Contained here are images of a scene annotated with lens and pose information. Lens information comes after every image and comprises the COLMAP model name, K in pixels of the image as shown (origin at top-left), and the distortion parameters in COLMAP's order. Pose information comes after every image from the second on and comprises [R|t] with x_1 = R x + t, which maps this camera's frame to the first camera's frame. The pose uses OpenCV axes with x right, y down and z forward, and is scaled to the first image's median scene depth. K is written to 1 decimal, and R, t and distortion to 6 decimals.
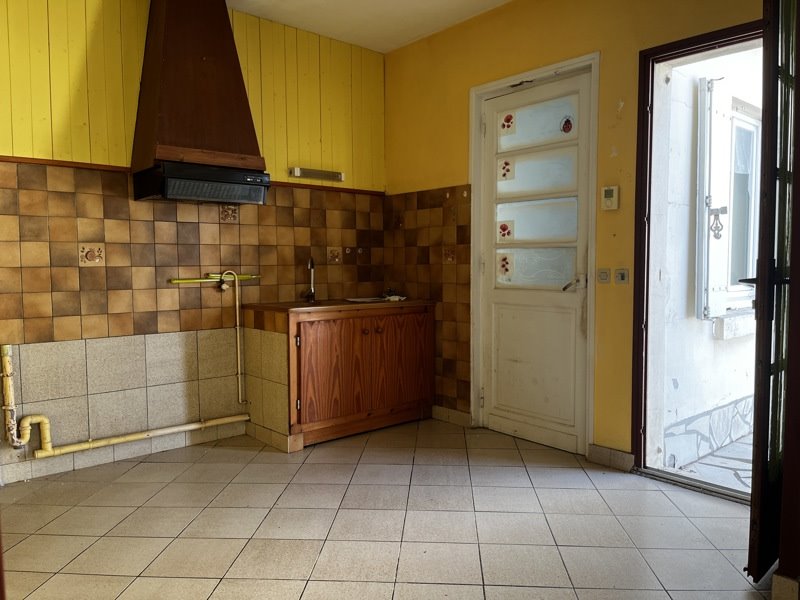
lens RADIAL K [[619.8, 0, 400.0], [0, 619.8, 300.0], [0, 0, 1]] dist [0.078812, -0.114265]
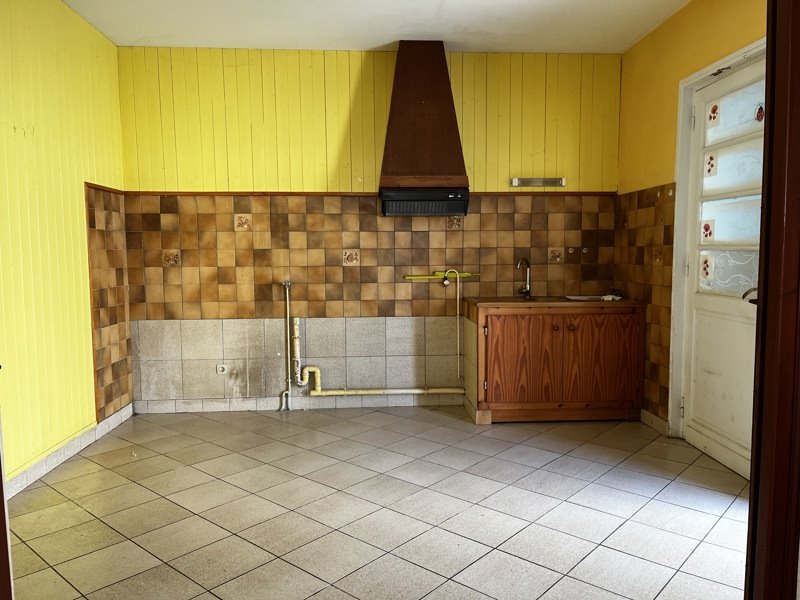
lens RADIAL K [[619.8, 0, 400.0], [0, 619.8, 300.0], [0, 0, 1]] dist [0.078812, -0.114265]
pose [[0.783153, 0.049306, -0.619871, 0.406974], [-0.034733, 0.998764, 0.035563, -0.027127], [0.620858, -0.006321, 0.783897, -0.015724]]
